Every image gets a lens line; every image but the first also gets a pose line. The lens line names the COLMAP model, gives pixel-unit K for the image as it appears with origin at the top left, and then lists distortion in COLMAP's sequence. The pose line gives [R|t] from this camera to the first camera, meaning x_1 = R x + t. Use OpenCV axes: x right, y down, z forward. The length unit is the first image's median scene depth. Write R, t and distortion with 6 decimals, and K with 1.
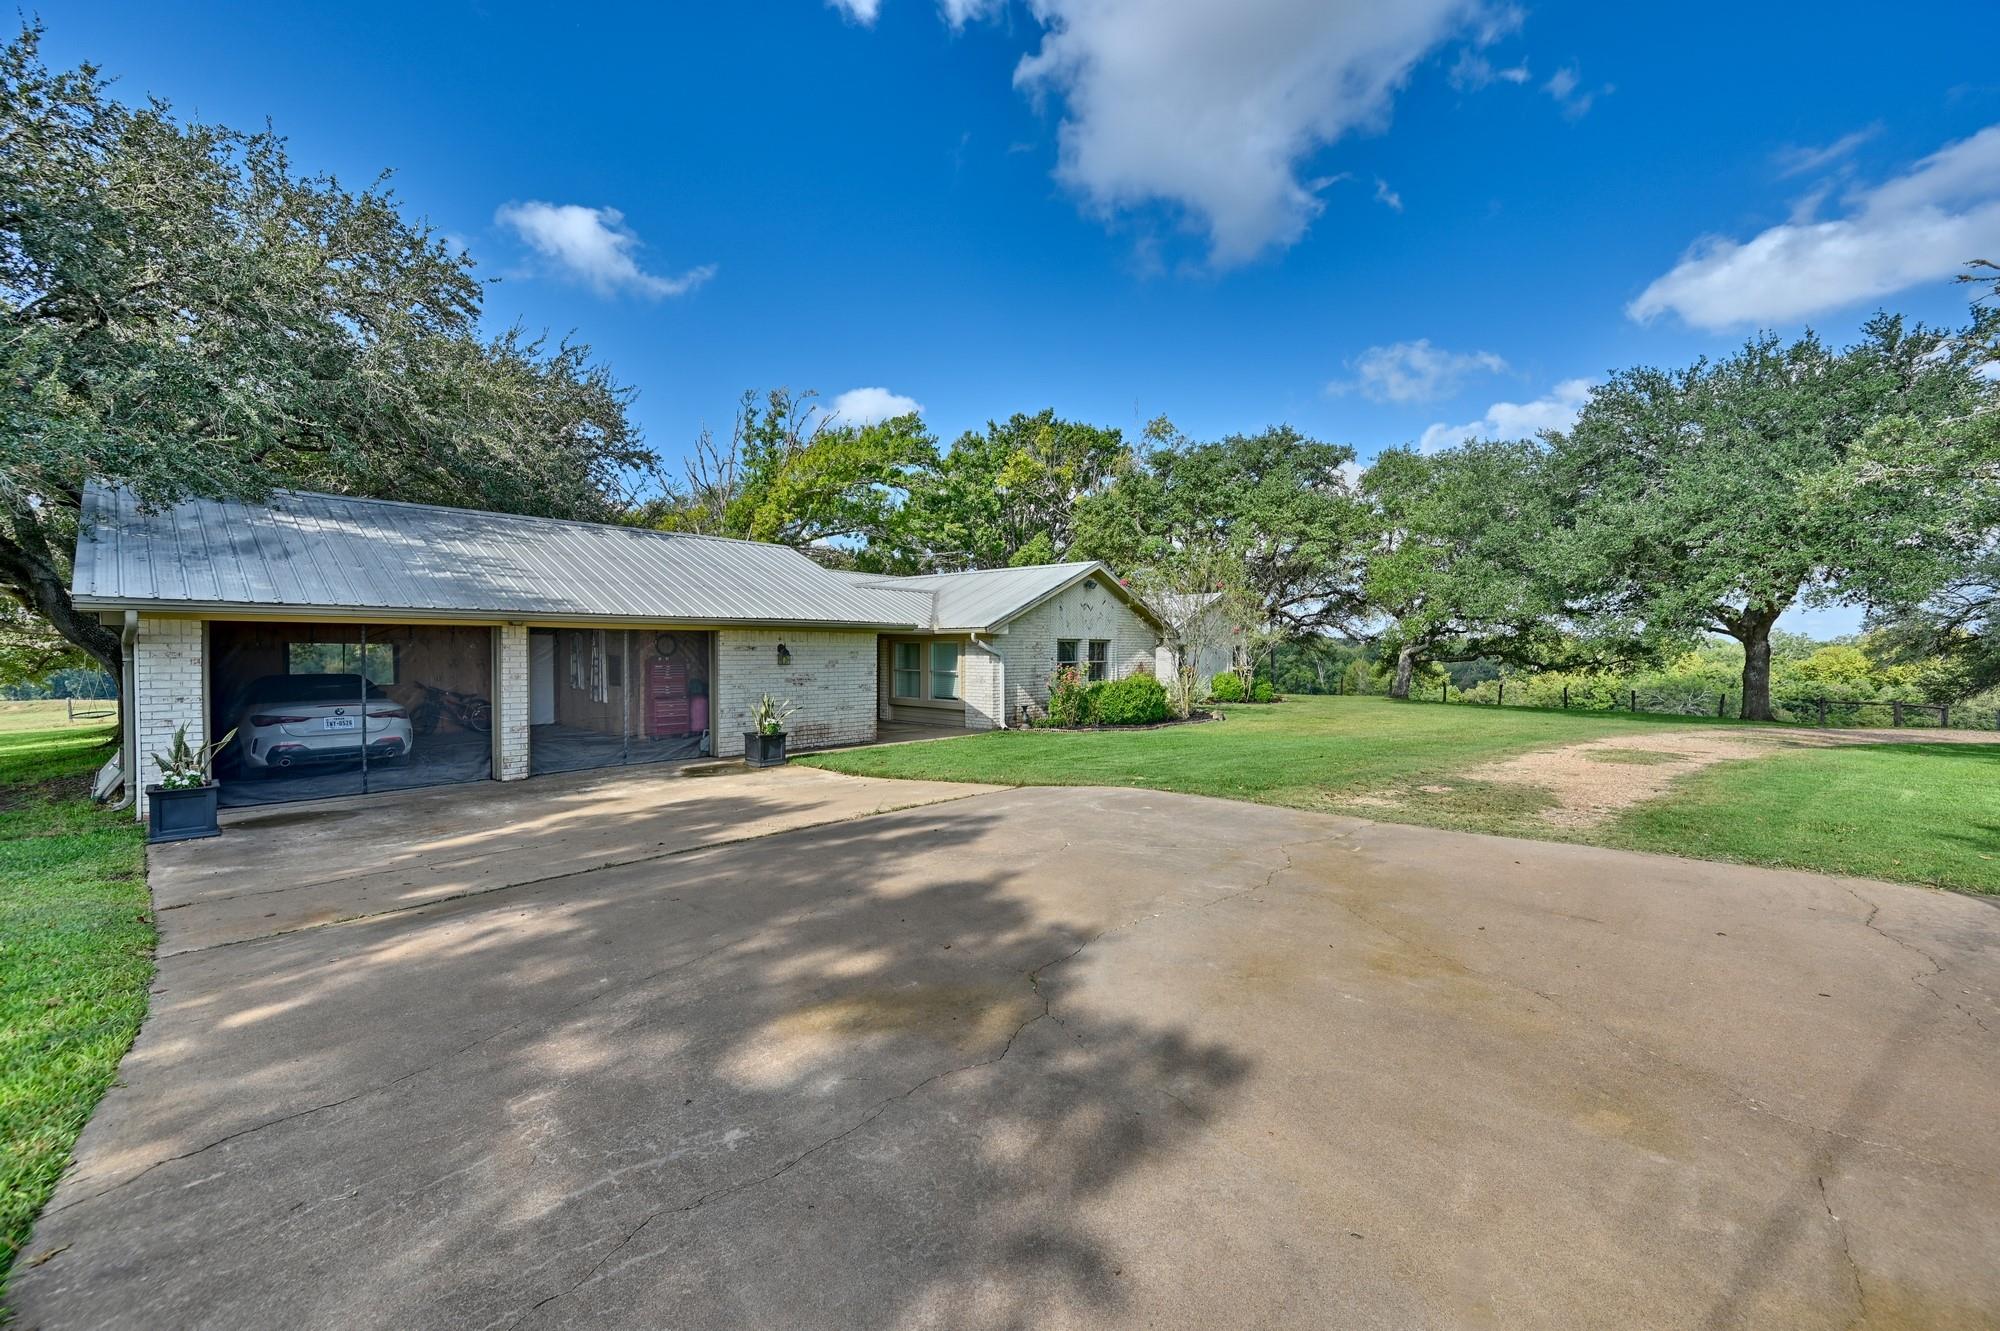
lens RADIAL K [[839.2, 0, 1000.0], [0, 839.2, 665.5], [0, 0, 1]] dist [0.012424, -0.000049]
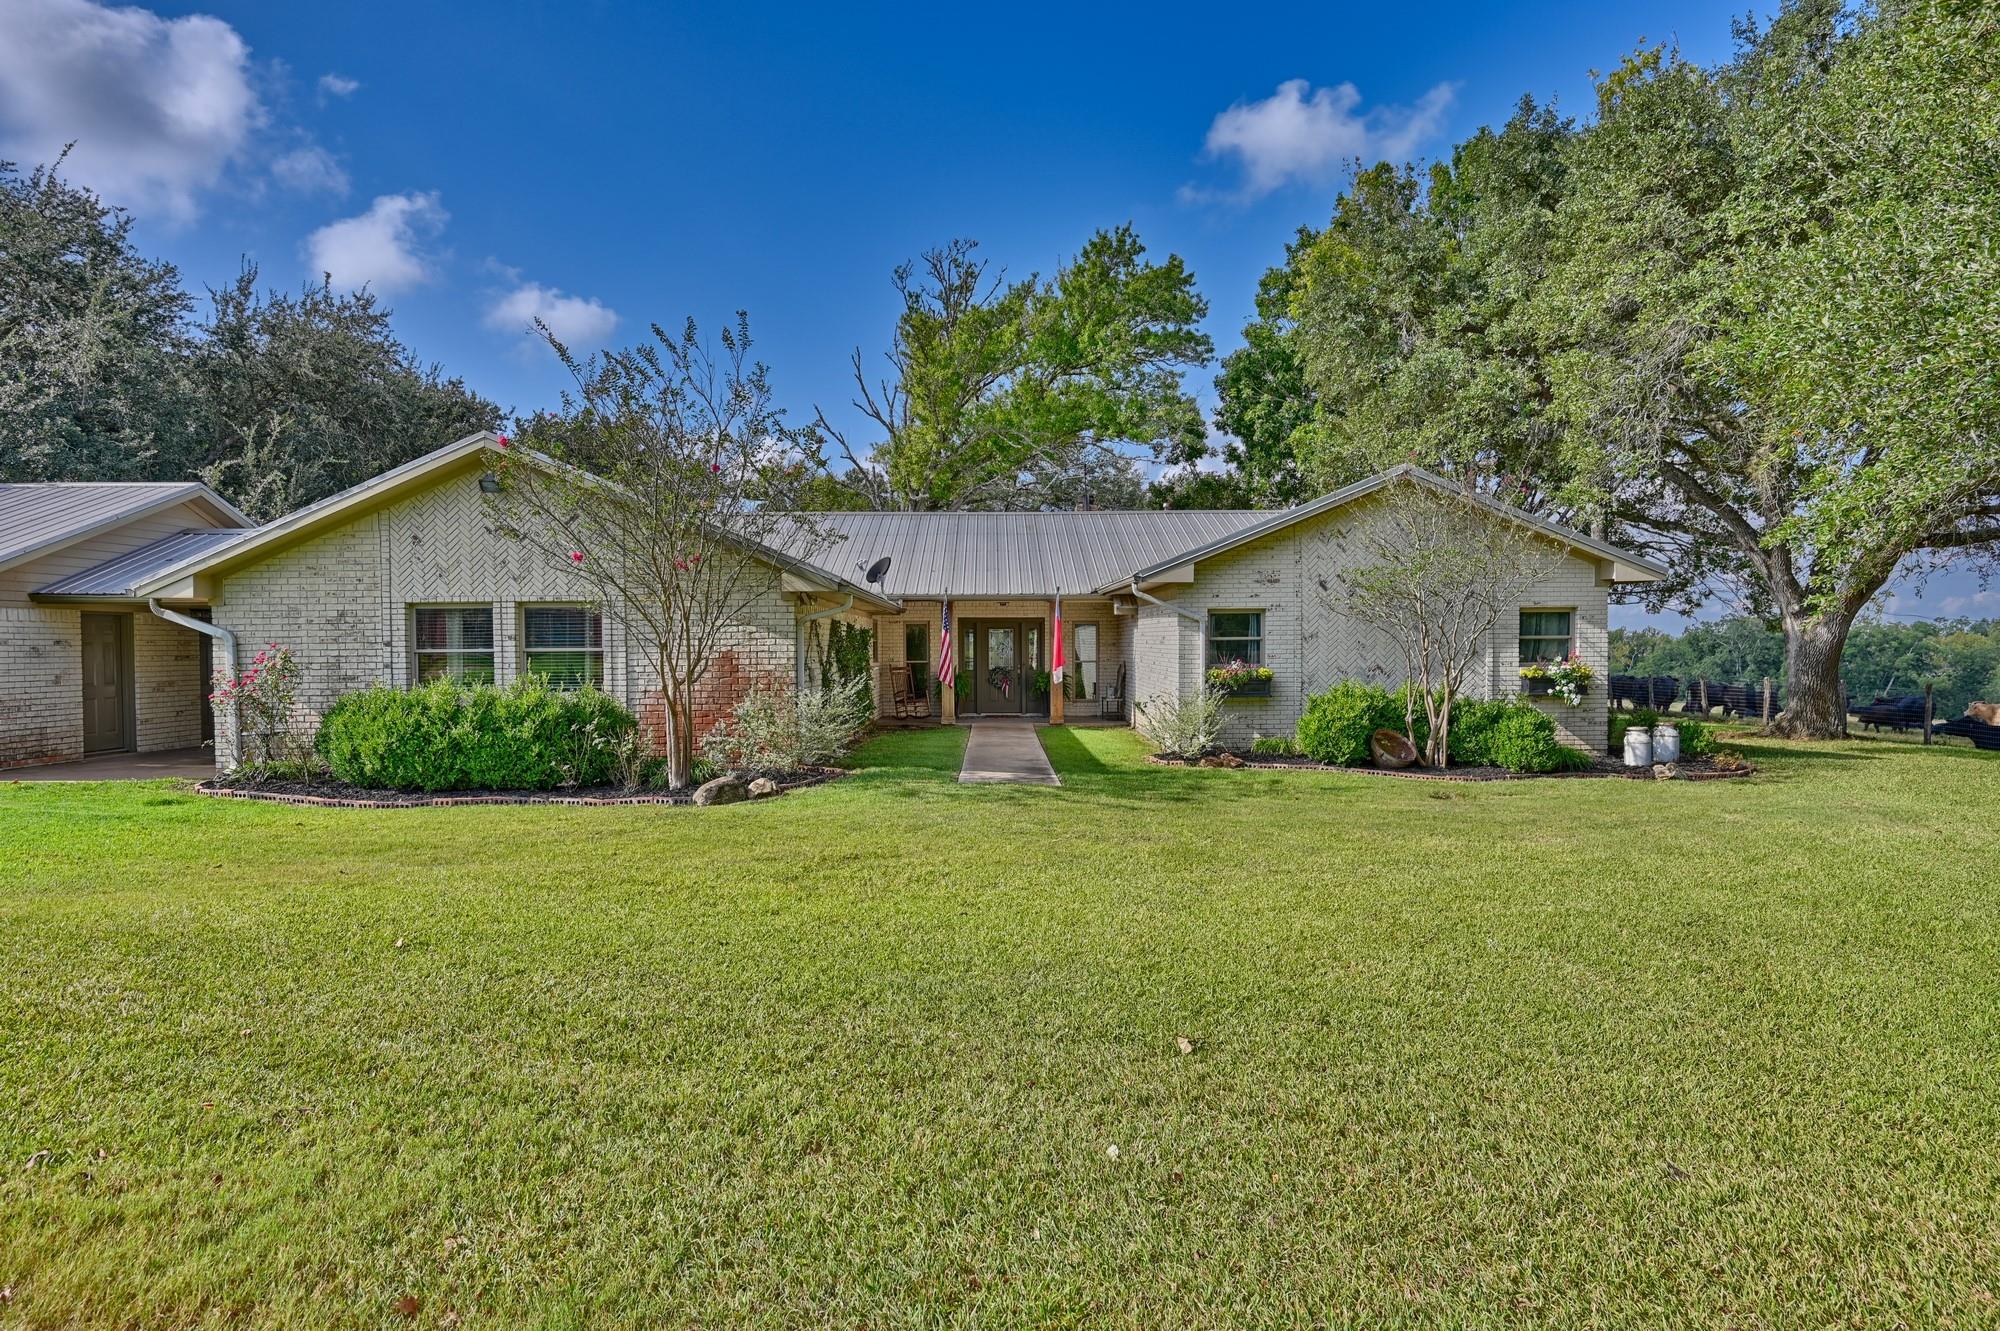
lens RADIAL K [[1114.6, 0, 1000.0], [0, 1114.6, 665.5], [0, 0, 1]] dist [0.002998, 0.000075]
pose [[0.658248, 0.005478, -0.752781, 0.759567], [0.000475, 0.999970, 0.007692, 0.000816], [0.752801, -0.005421, 0.658226, 0.774277]]
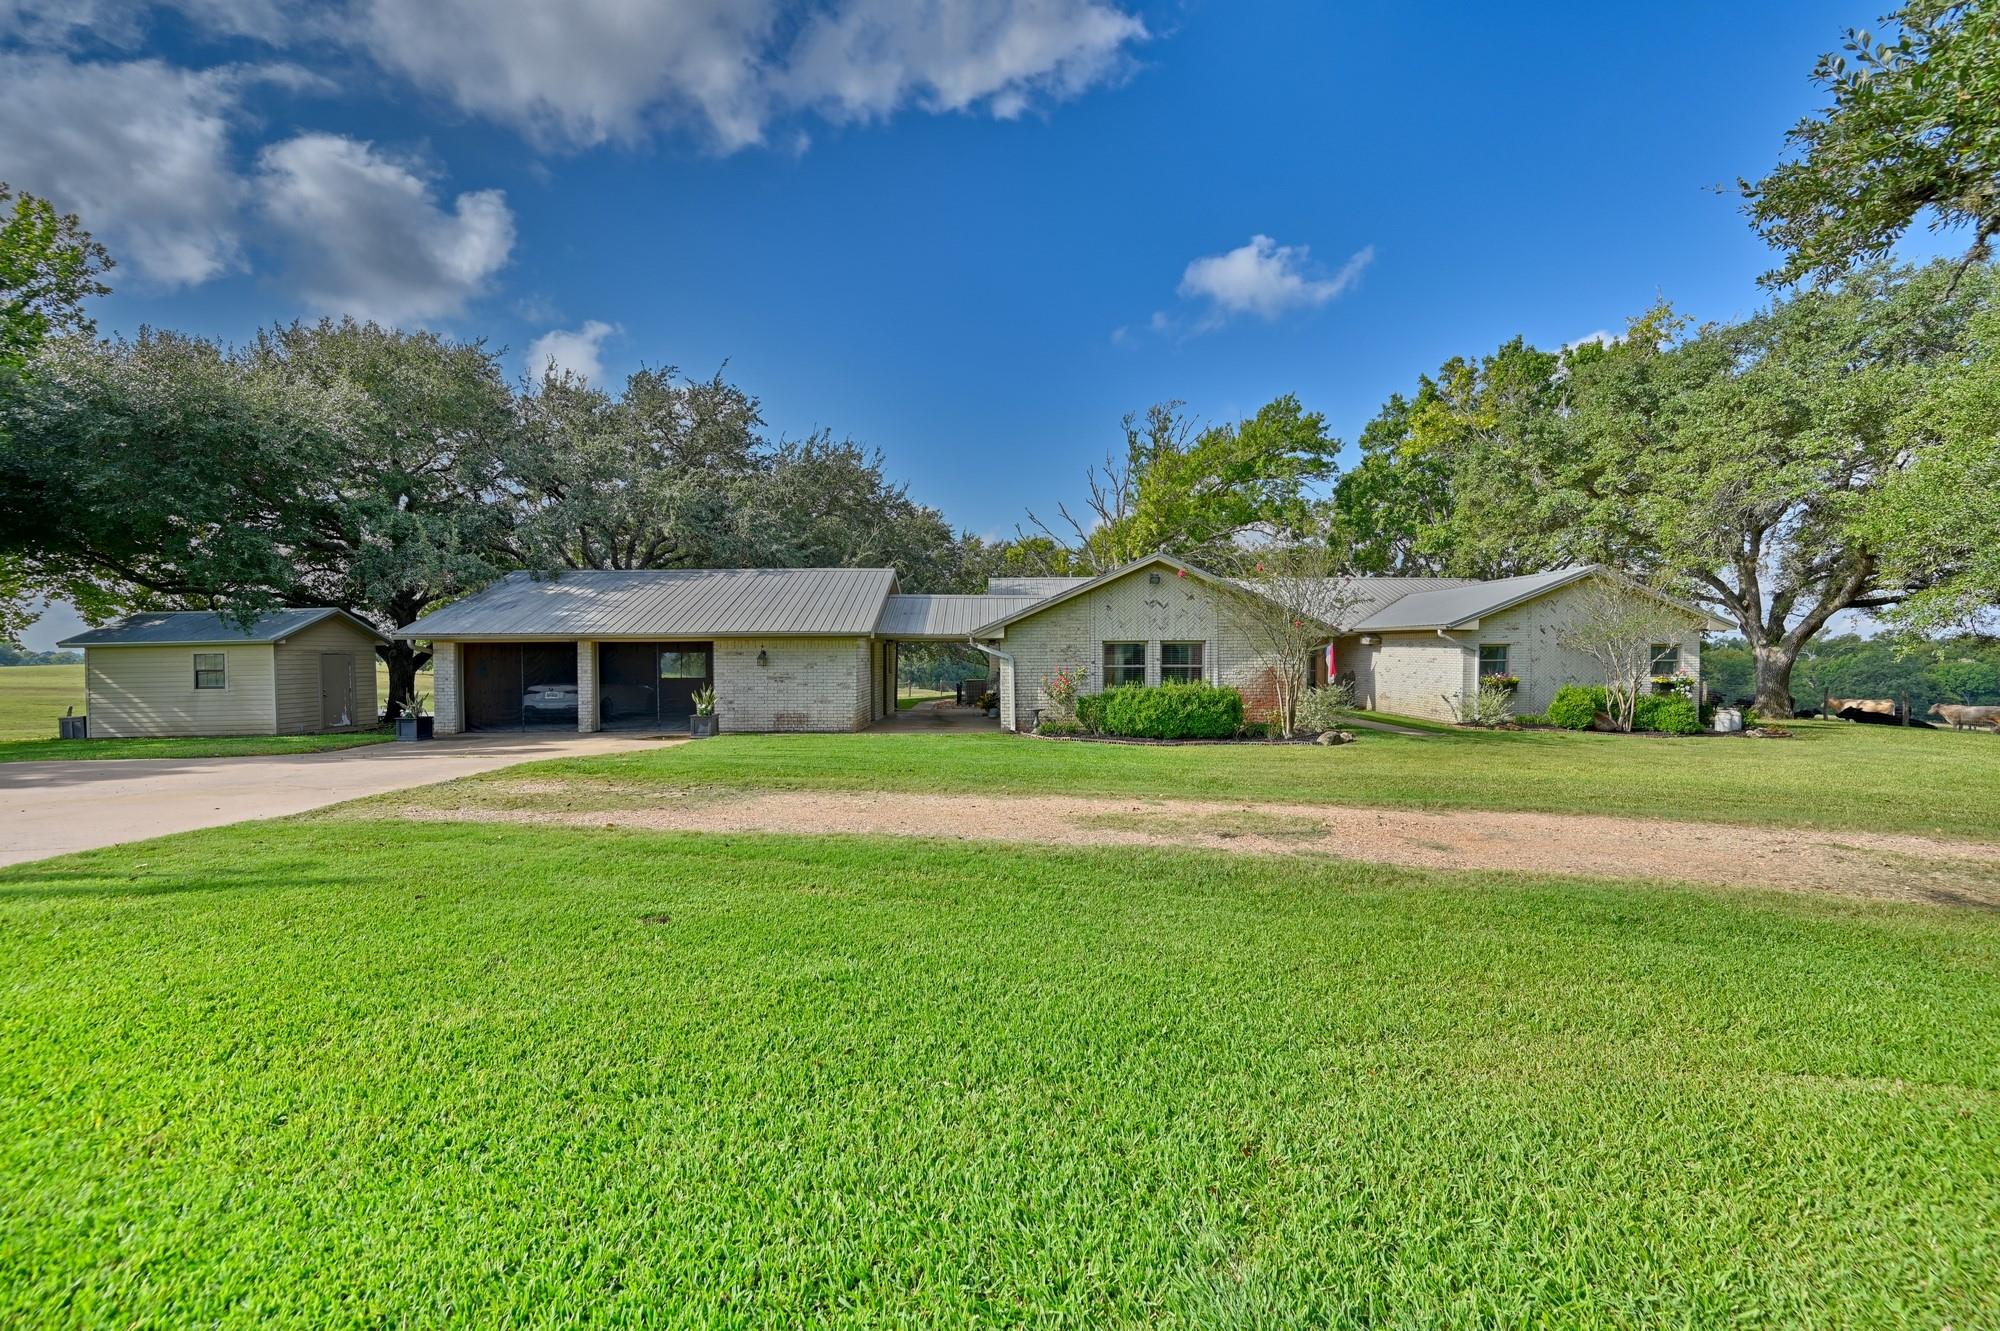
lens RADIAL K [[839.2, 0, 1000.0], [0, 839.2, 665.5], [0, 0, 1]] dist [0.012424, -0.000049]
pose [[0.667228, 0.005309, -0.744835, 0.660939], [-0.004785, 0.999985, 0.002842, -0.005555], [0.744838, 0.001668, 0.667243, 0.252173]]
